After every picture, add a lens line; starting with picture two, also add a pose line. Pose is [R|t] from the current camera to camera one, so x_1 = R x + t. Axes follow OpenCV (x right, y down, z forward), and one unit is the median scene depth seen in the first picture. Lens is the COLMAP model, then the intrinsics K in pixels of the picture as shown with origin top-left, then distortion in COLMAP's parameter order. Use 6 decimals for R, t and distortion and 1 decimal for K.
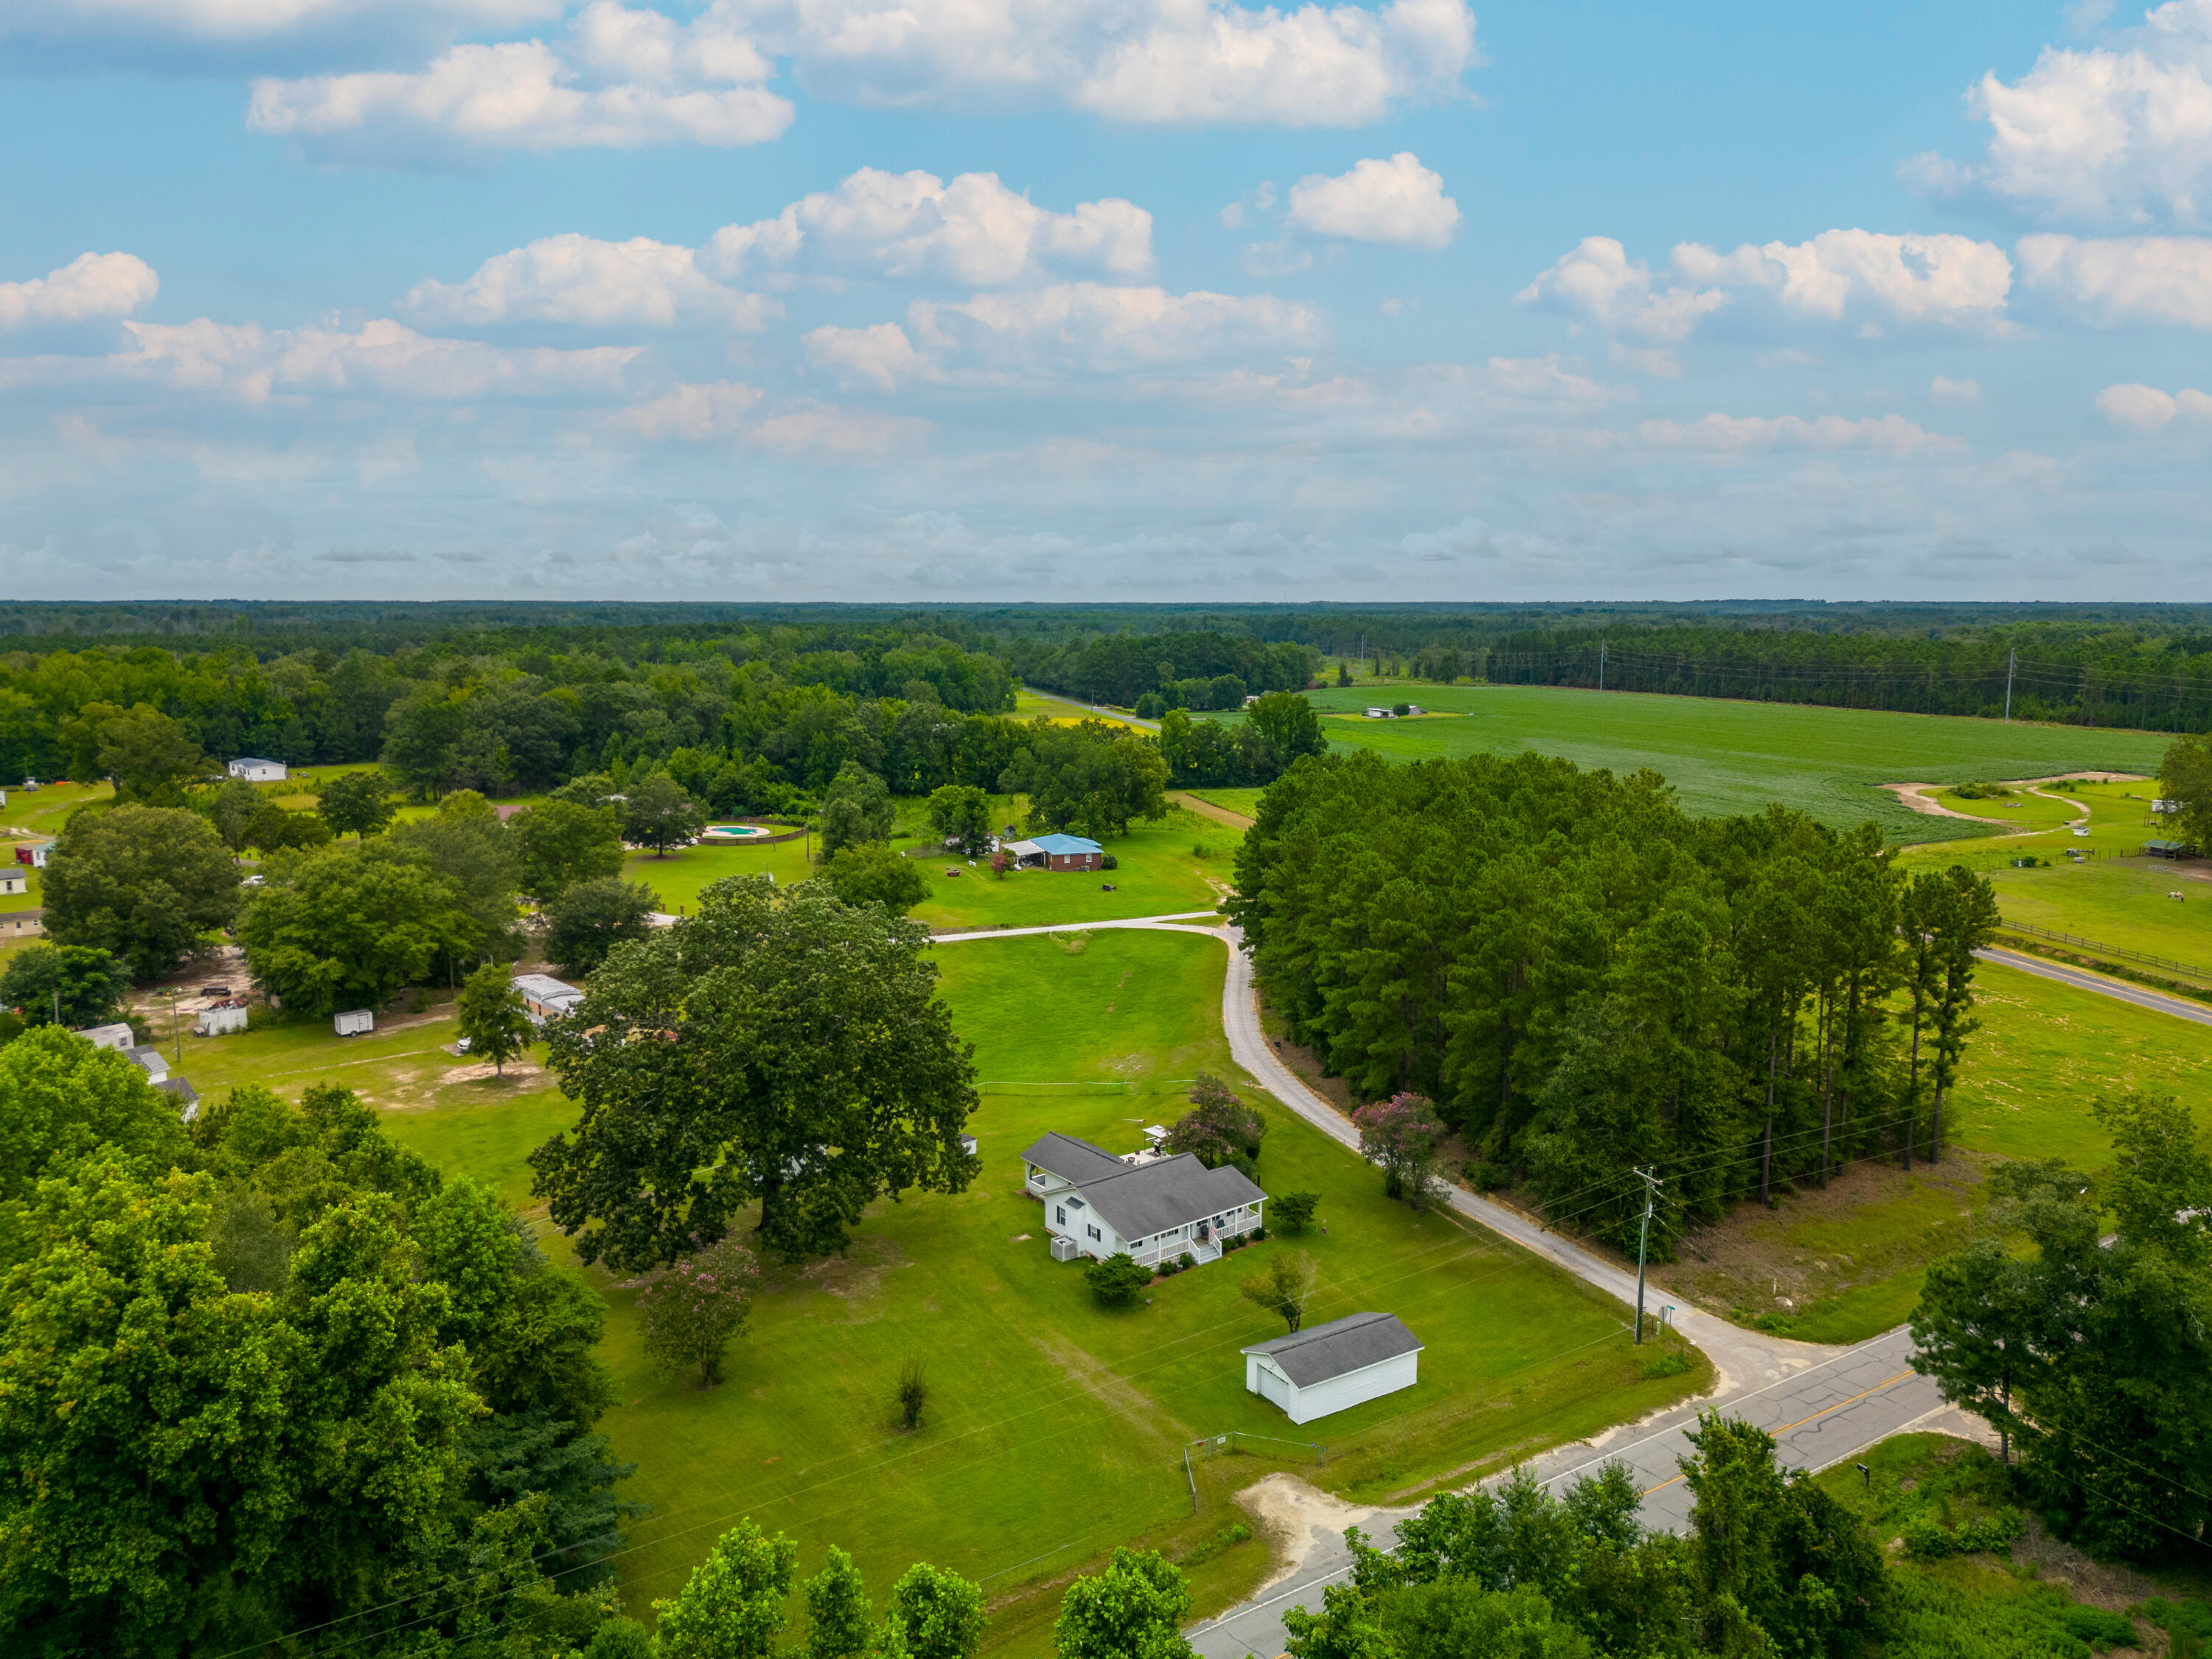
lens RADIAL K [[1563.3, 0, 1107.2], [0, 1563.3, 838.0], [0, 0, 1]] dist [0.061822, -0.024610]
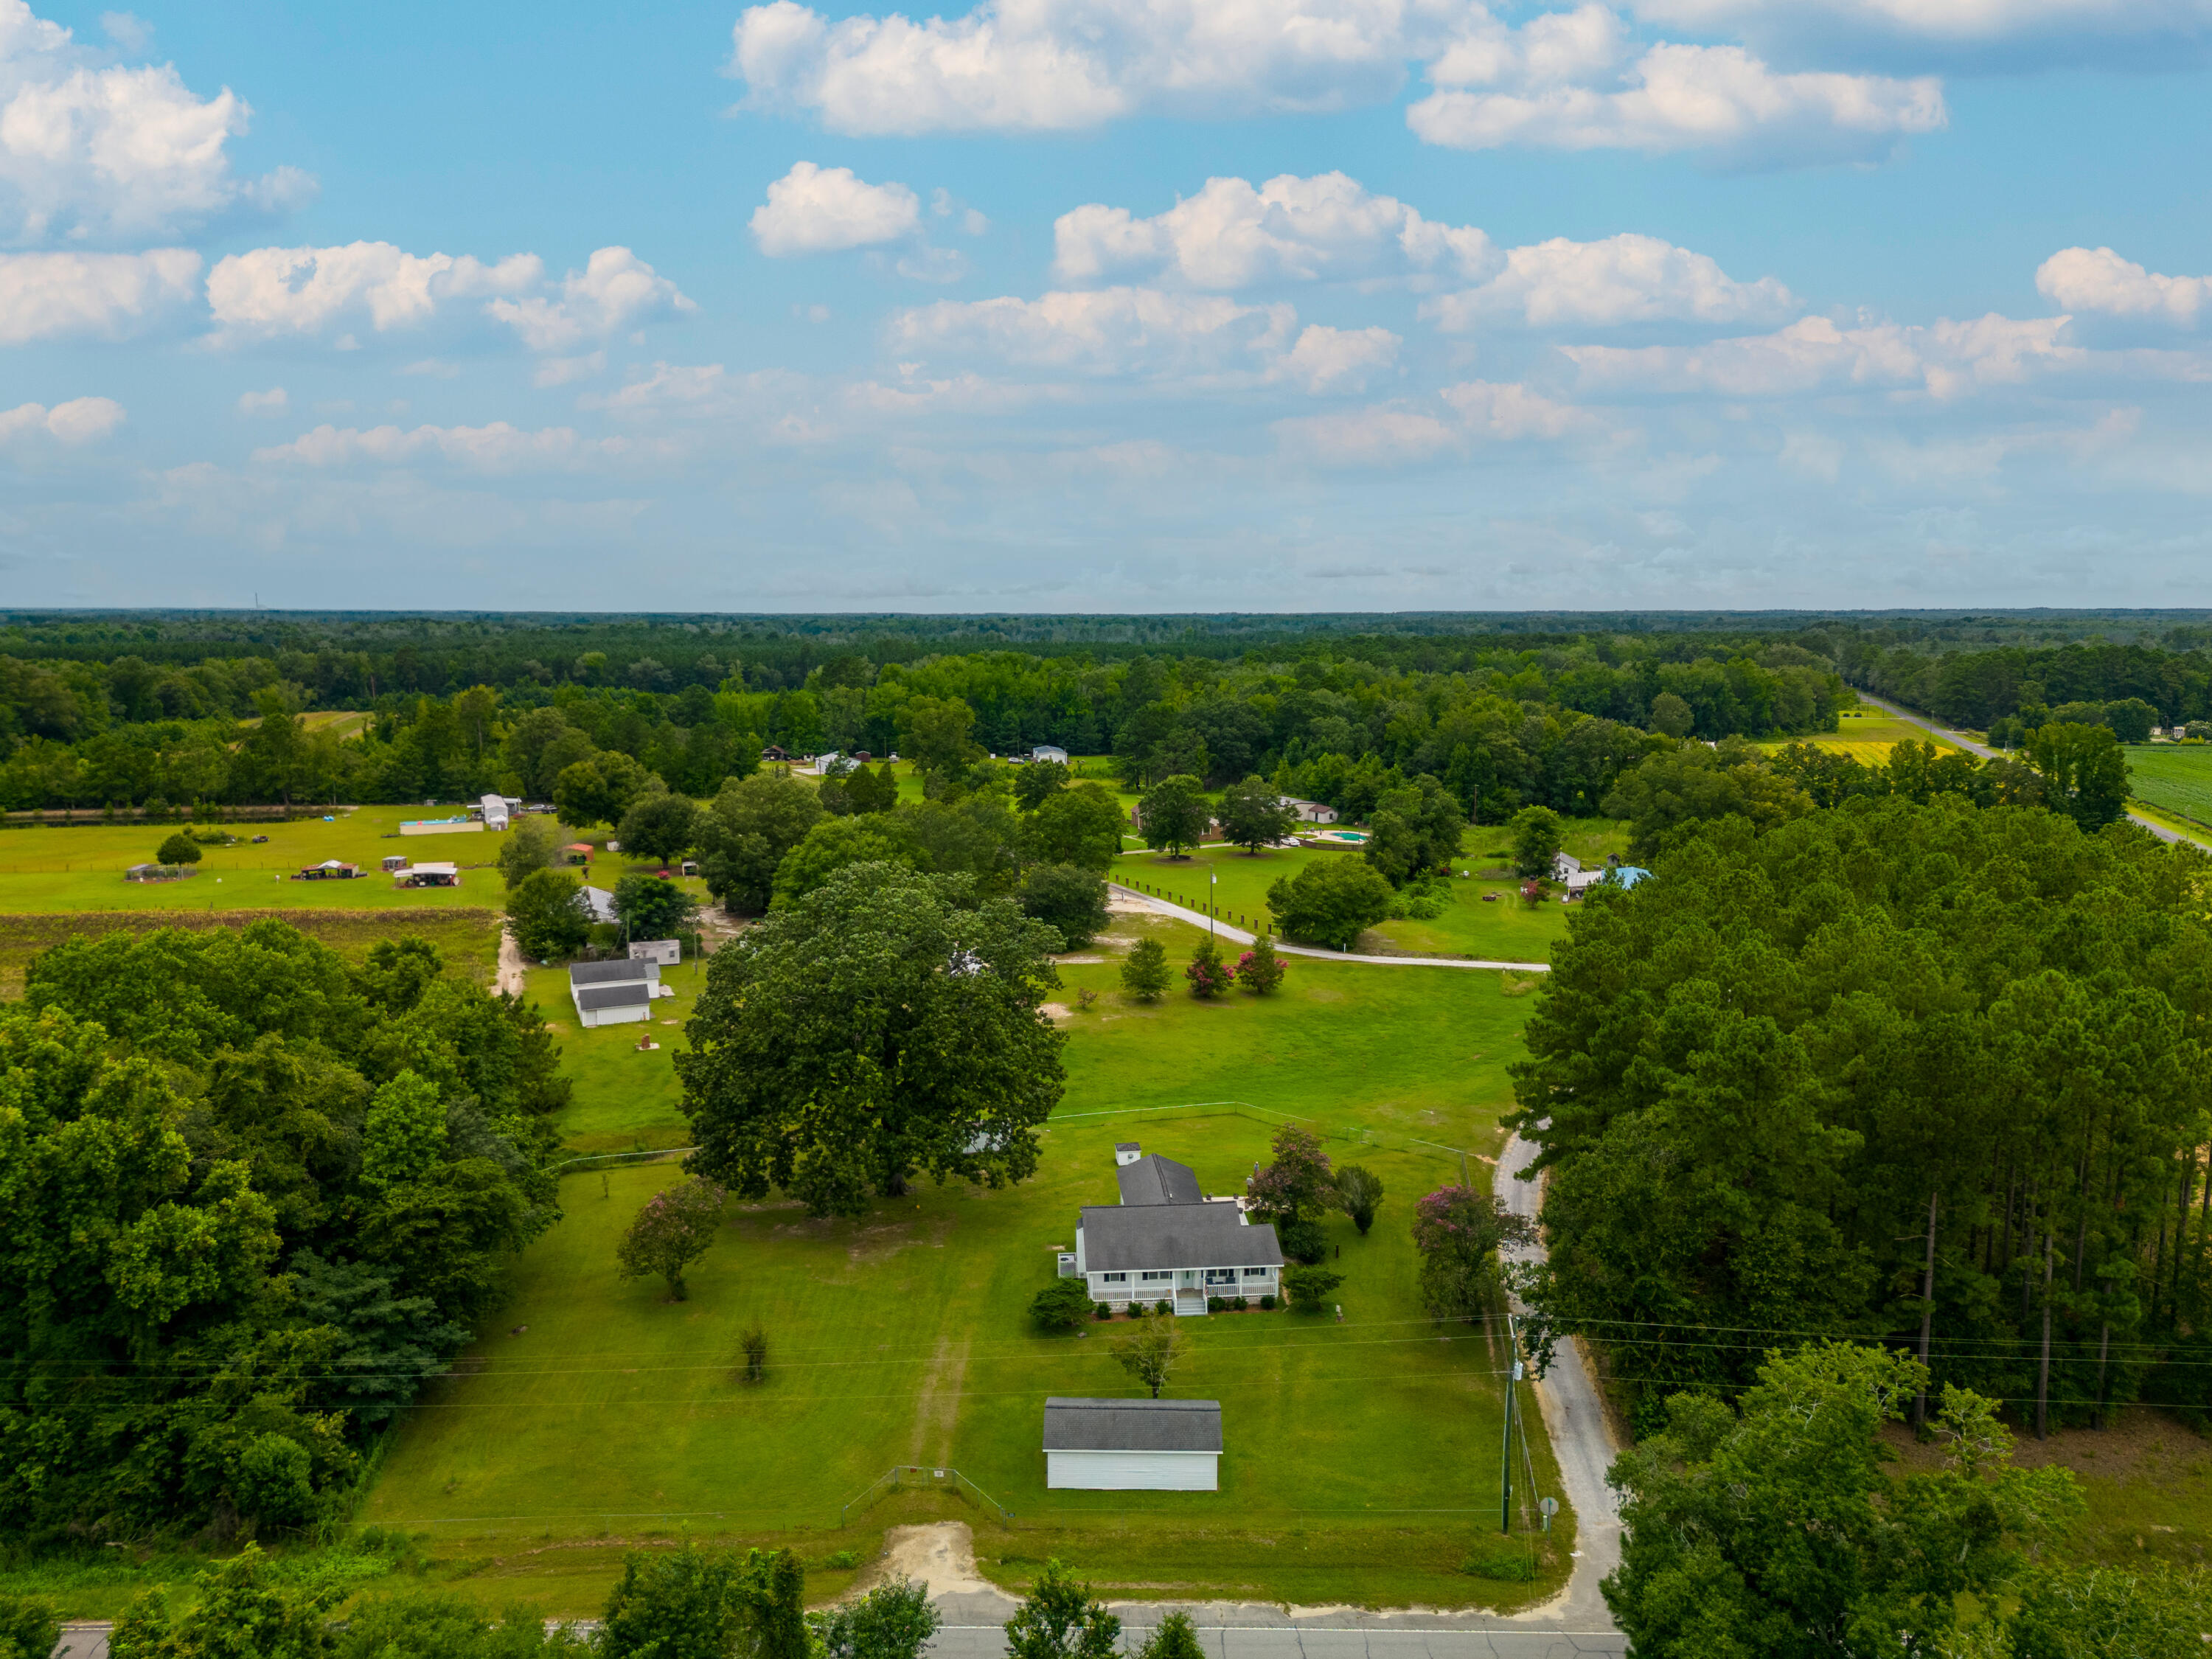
lens RADIAL K [[1563.3, 0, 1113.7], [0, 1563.3, 817.6], [0, 0, 1]] dist [0.061822, -0.024610]
pose [[0.831768, 0.072778, -0.550331, 0.175780], [-0.083056, 0.996525, 0.006255, -0.009676], [0.548874, 0.040505, 0.834923, 0.060010]]
